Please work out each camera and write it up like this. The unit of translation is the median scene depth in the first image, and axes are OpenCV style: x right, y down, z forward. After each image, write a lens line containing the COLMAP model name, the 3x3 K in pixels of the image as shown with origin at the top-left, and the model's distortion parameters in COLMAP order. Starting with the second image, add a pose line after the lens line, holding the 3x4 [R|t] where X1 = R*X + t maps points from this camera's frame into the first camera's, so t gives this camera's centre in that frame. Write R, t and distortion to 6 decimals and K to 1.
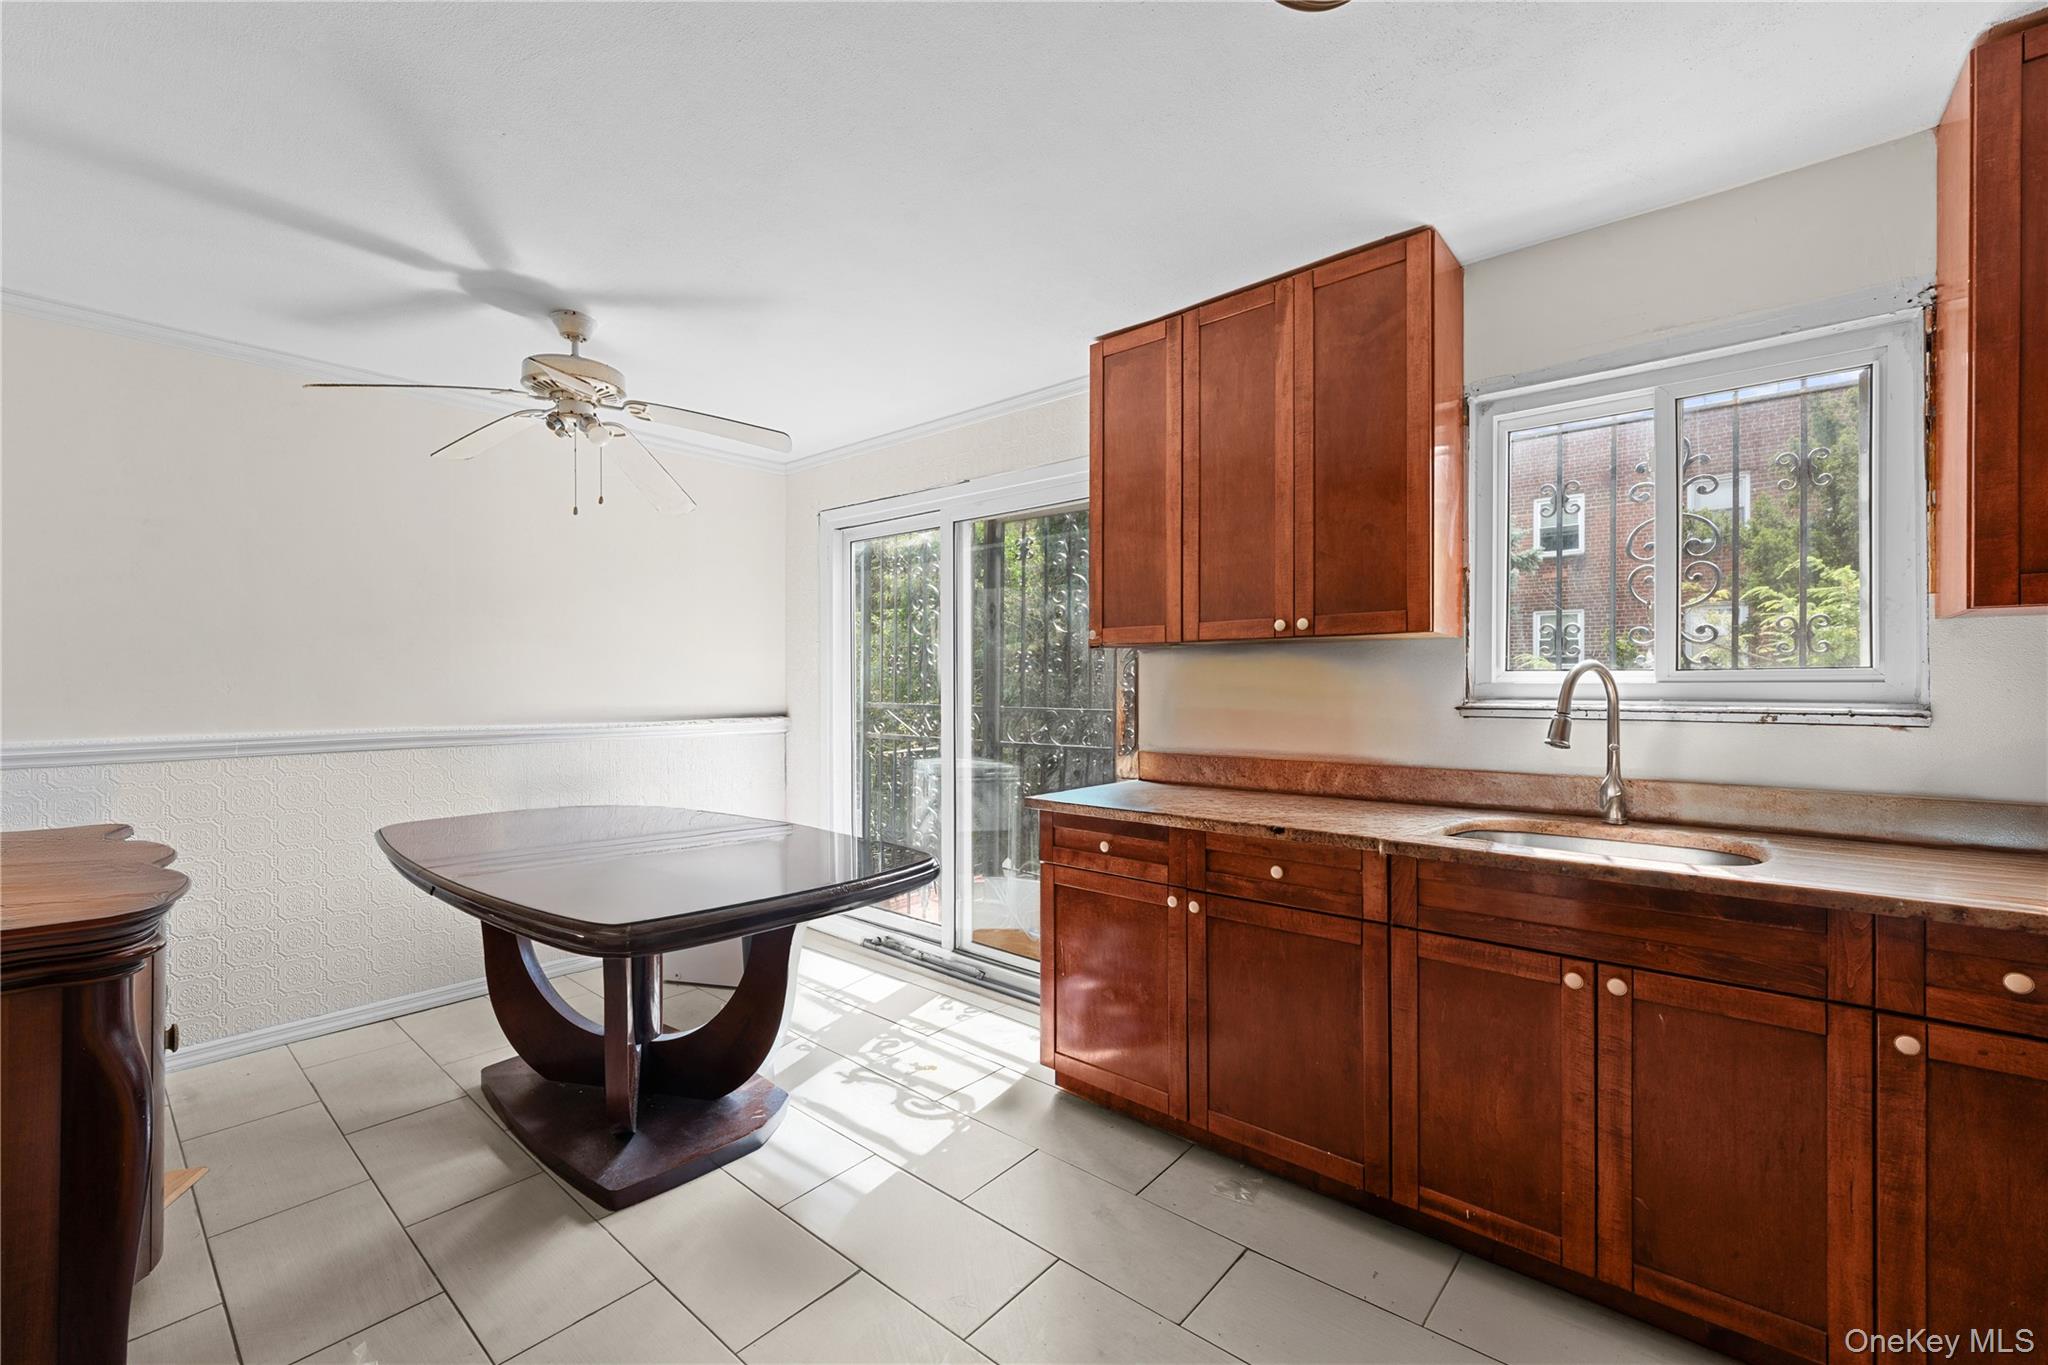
lens RADIAL K [[832.5, 0, 1020.8], [0, 832.5, 684.9], [0, 0, 1]] dist [0.002072, -0.000925]
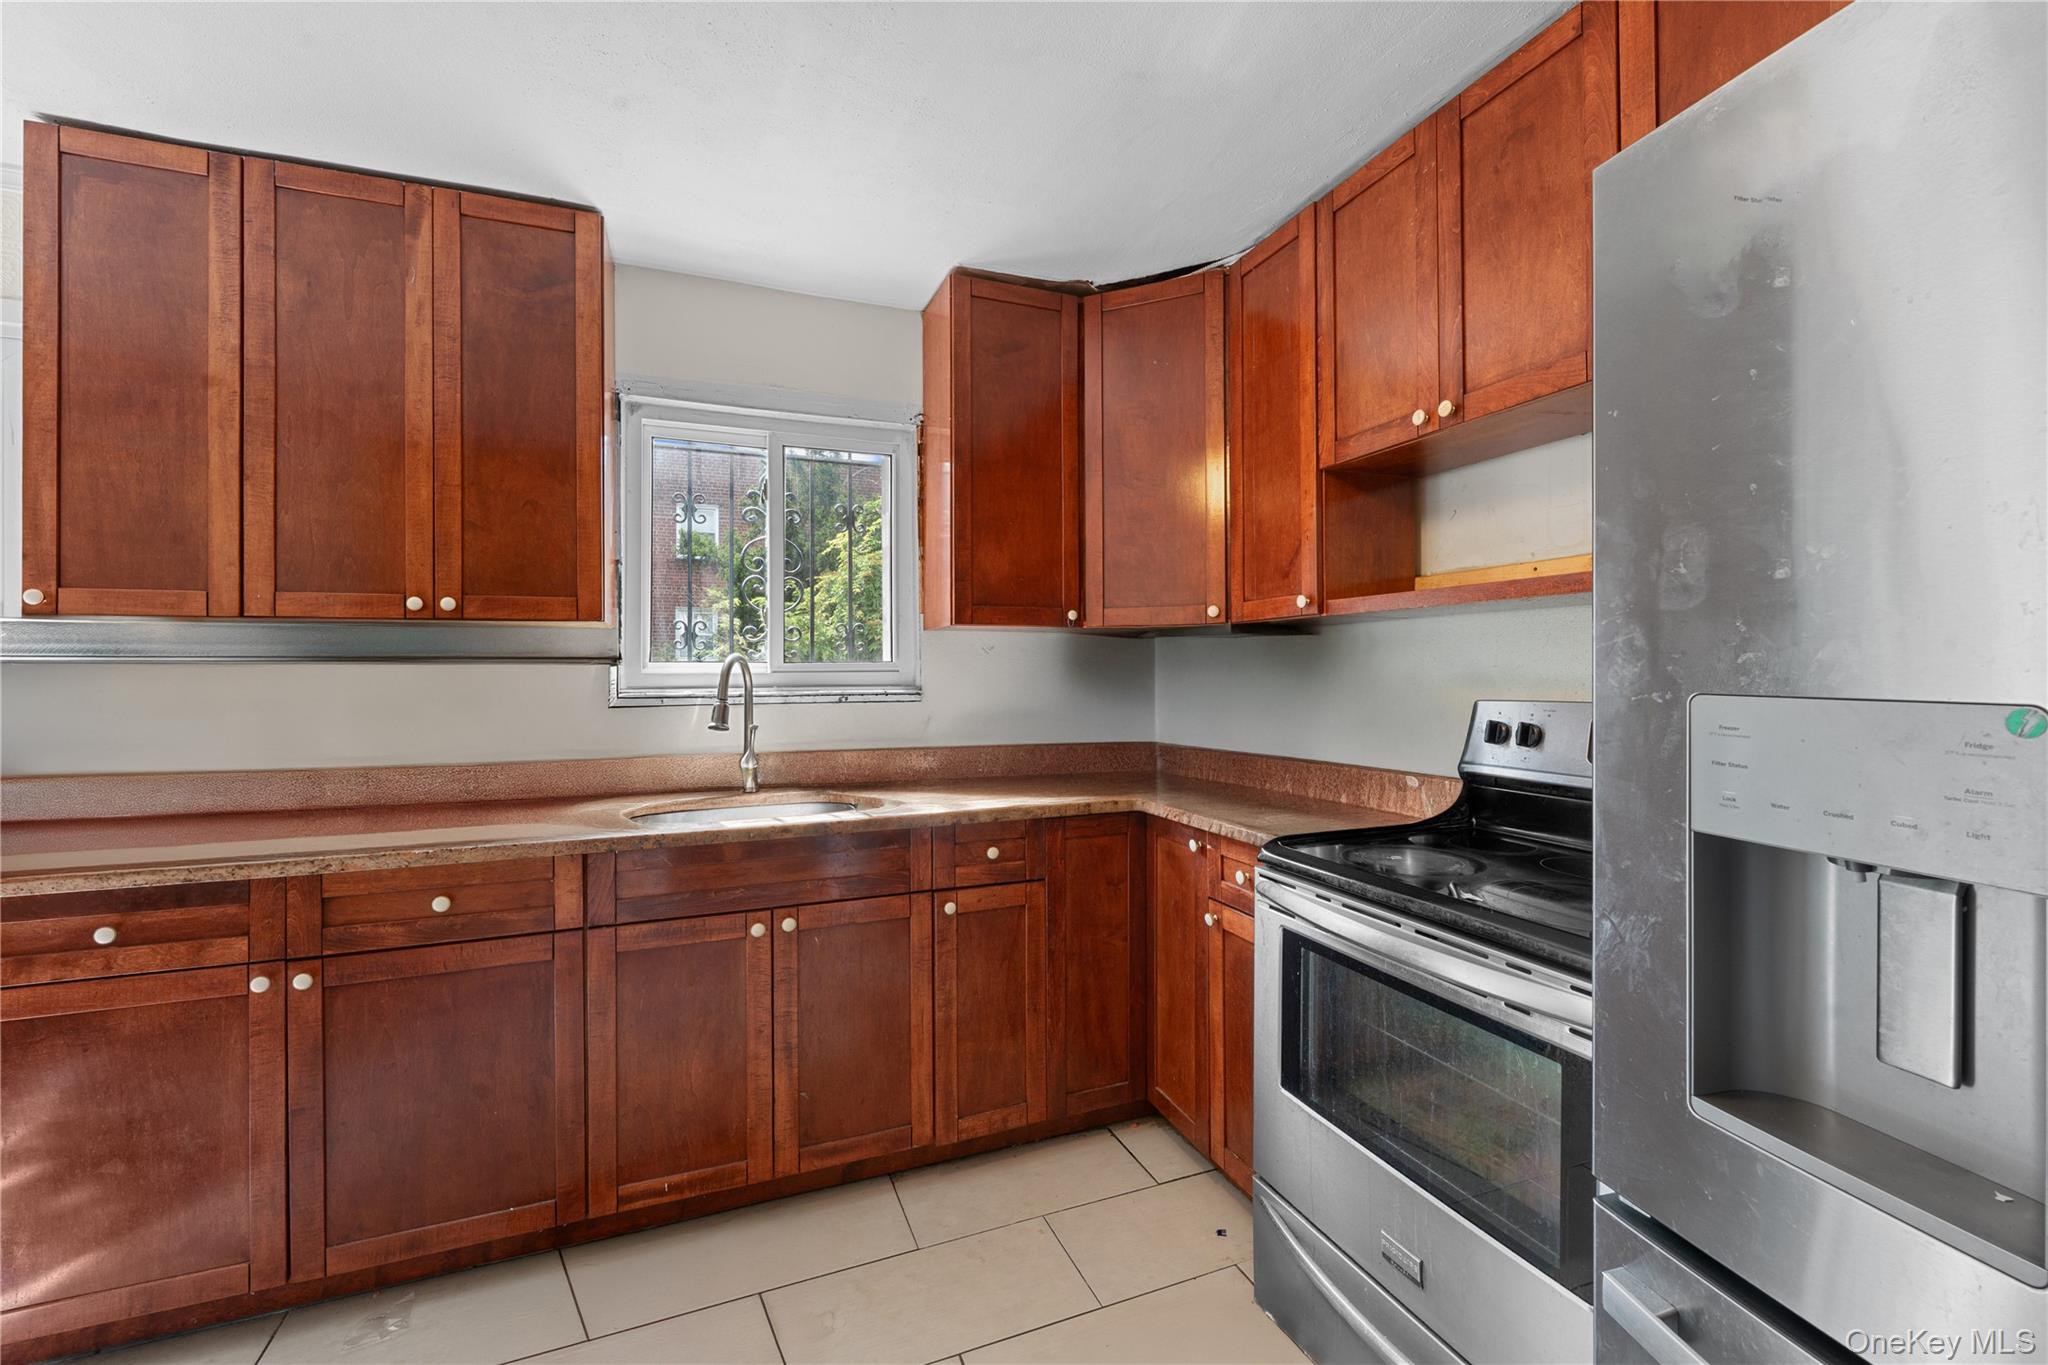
lens RADIAL K [[832.5, 0, 1016.1], [0, 832.5, 667.2], [0, 0, 1]] dist [0.002072, -0.000925]
pose [[0.473938, 0.003498, 0.880551, -0.142131], [0.006233, 0.999954, -0.007327, 0.000663], [-0.880536, 0.008961, 0.473894, 0.102374]]
